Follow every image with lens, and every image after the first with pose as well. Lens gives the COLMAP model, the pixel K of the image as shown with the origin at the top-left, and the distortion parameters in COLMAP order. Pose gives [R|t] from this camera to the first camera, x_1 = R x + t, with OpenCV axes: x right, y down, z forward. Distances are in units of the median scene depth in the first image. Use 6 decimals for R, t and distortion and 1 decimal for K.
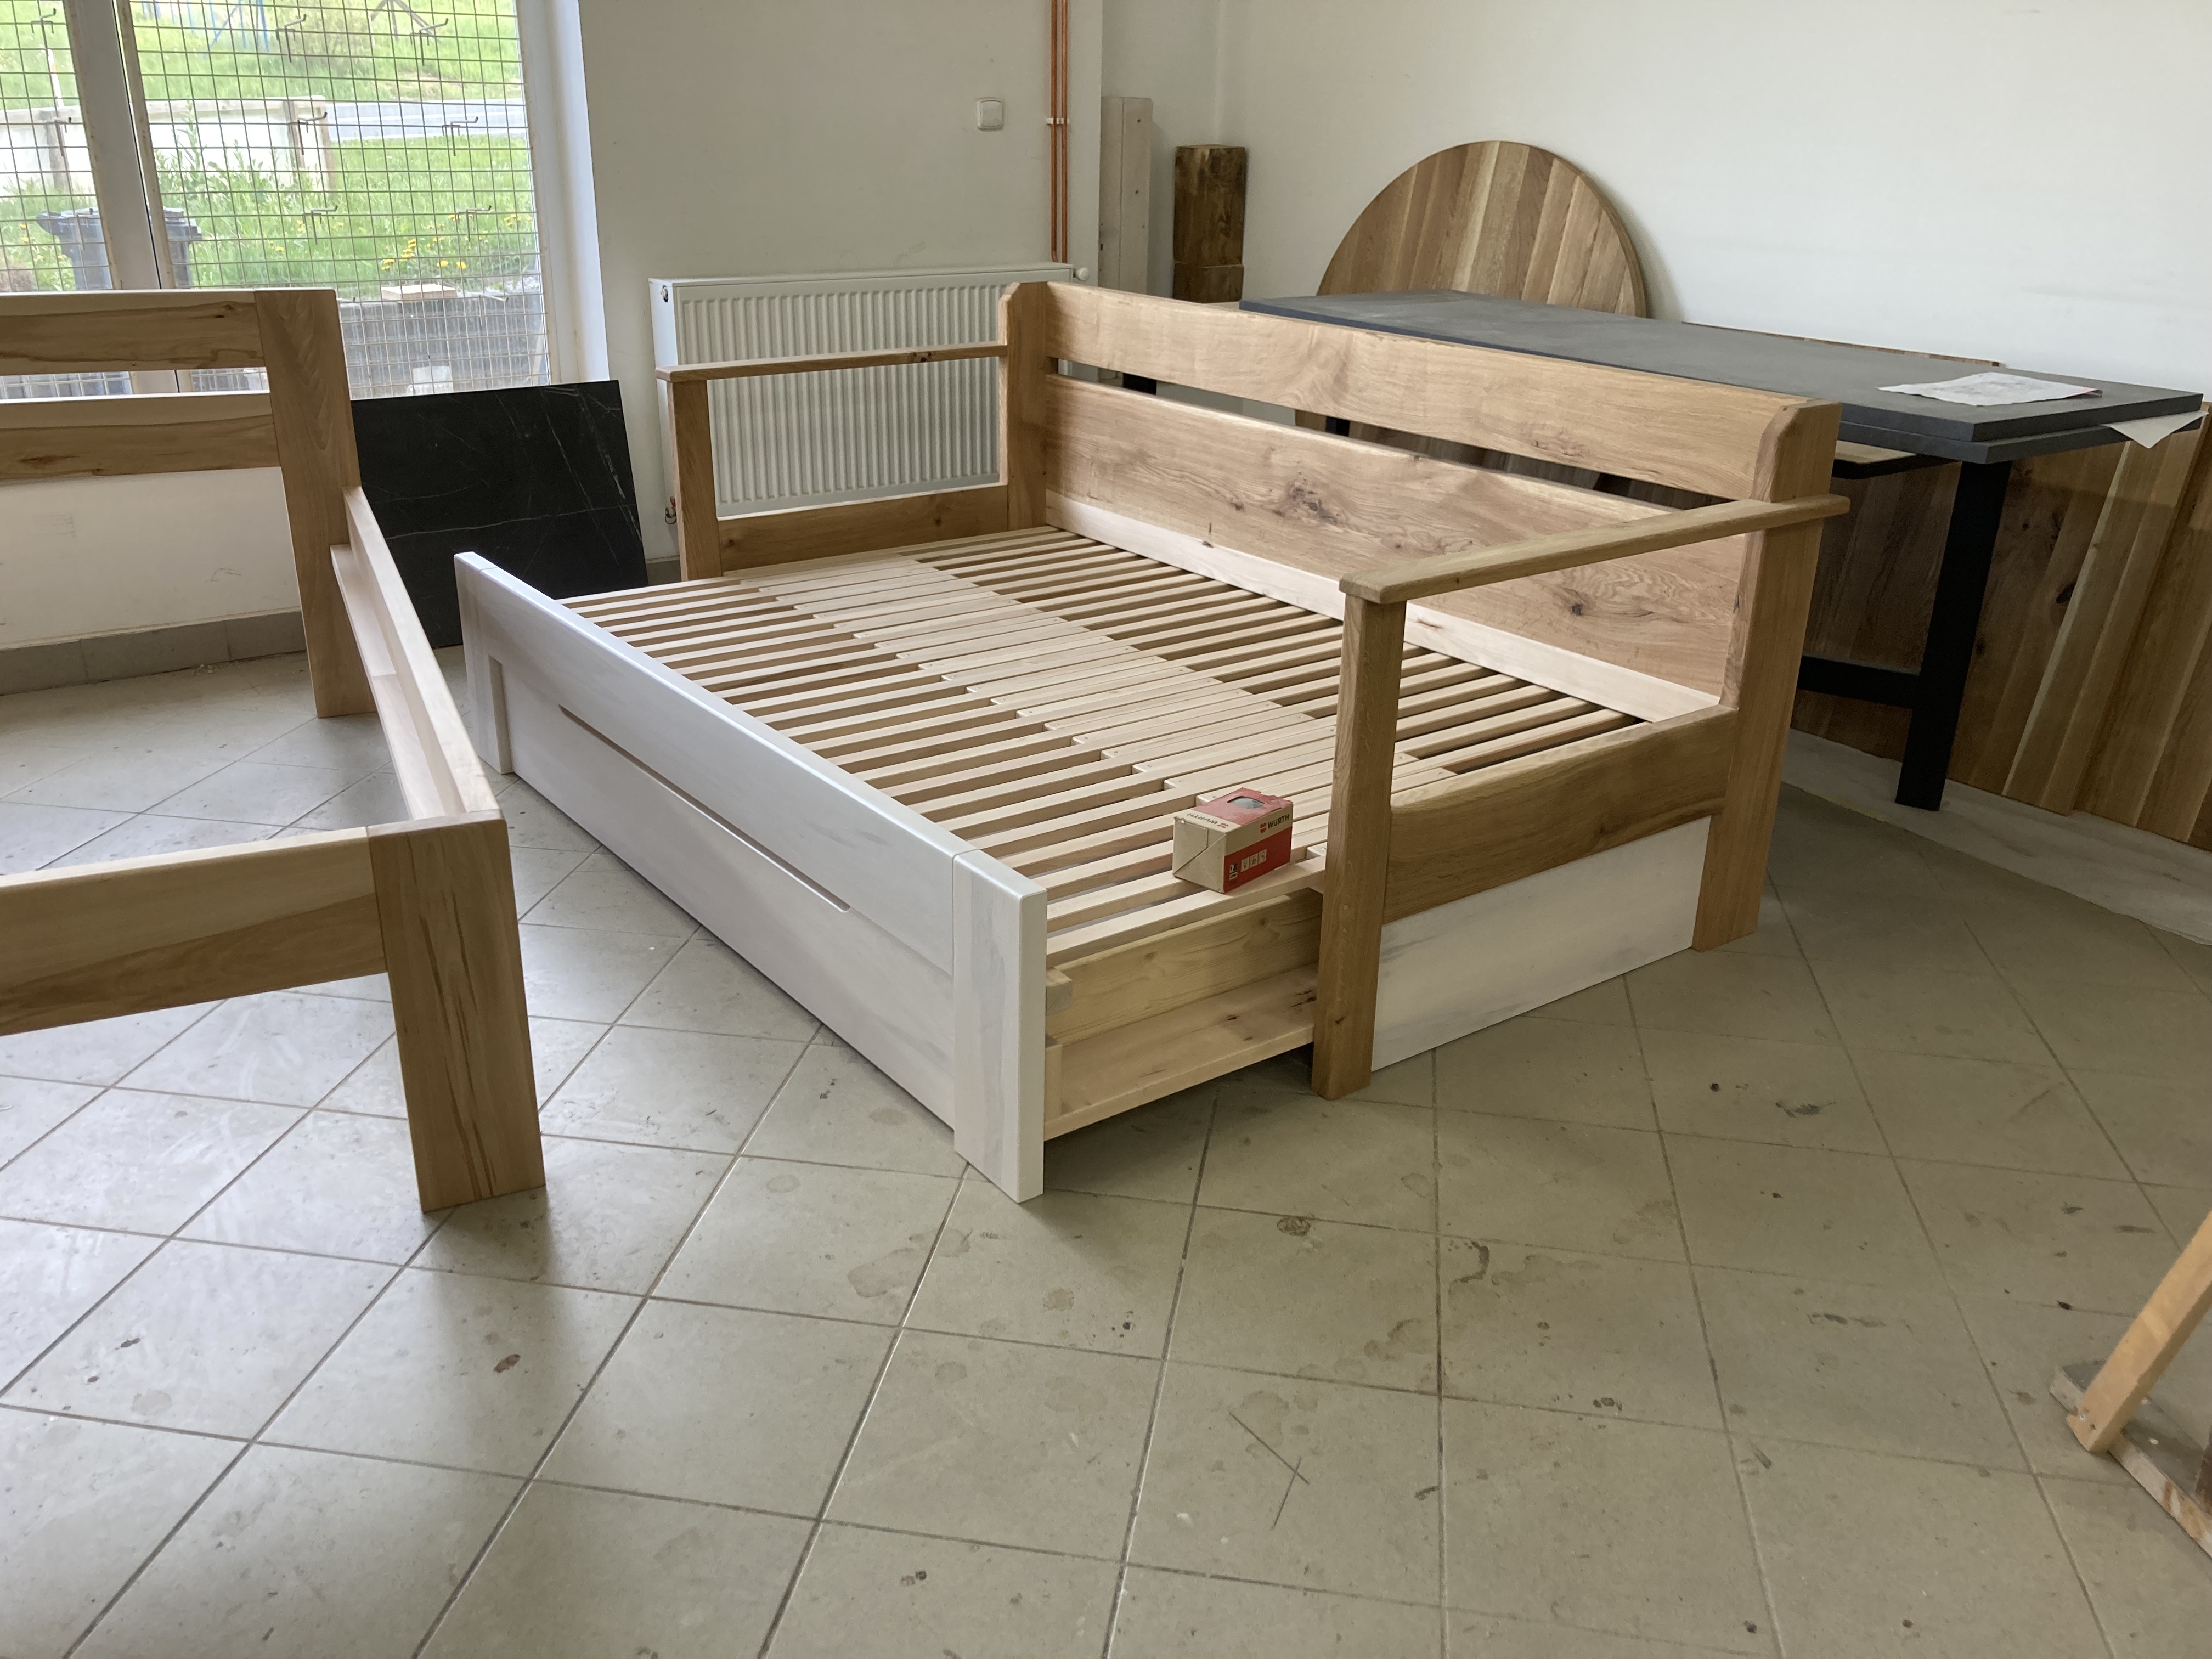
lens RADIAL K [[1795.1, 0, 1113.5], [0, 1795.1, 825.7], [0, 0, 1]] dist [0.029961, -0.029717]
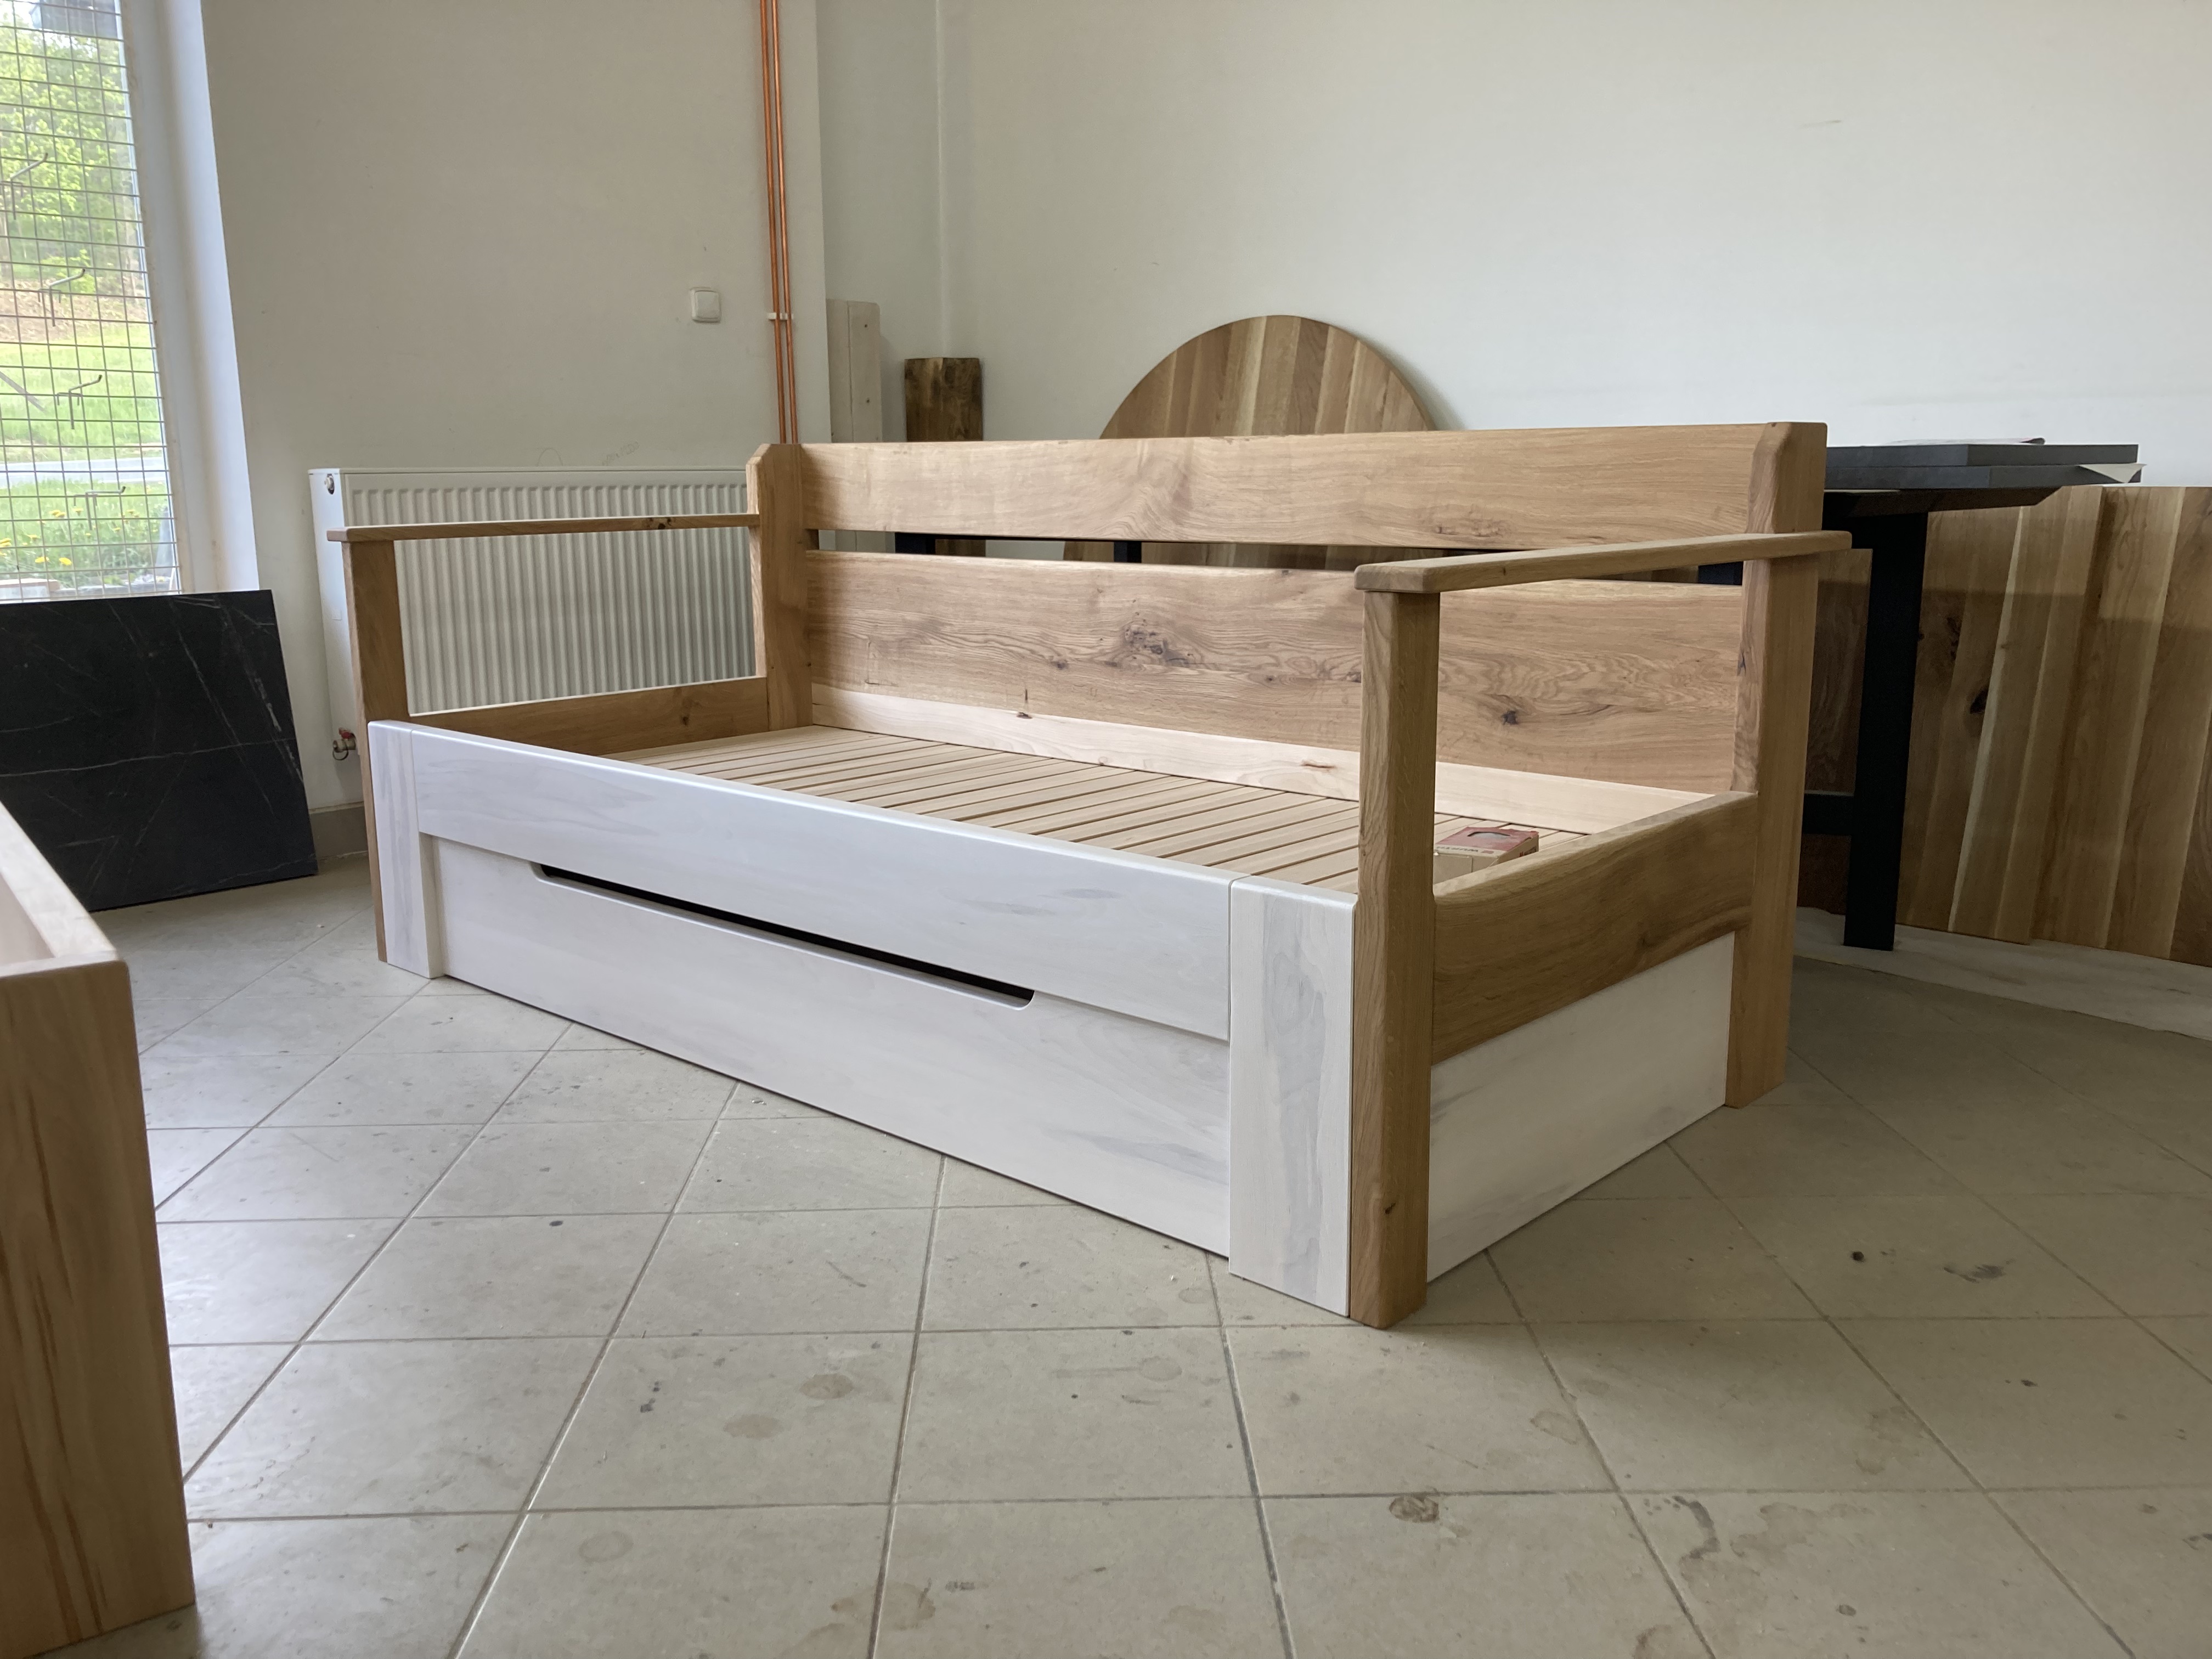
lens RADIAL K [[1795.1, 0, 1093.6], [0, 1795.1, 833.9], [0, 0, 1]] dist [0.029961, -0.029717]
pose [[0.982722, -0.065039, 0.173284, -0.071565], [0.096003, 0.979555, -0.176790, 0.054639], [-0.158243, 0.190371, 0.968875, 0.210392]]
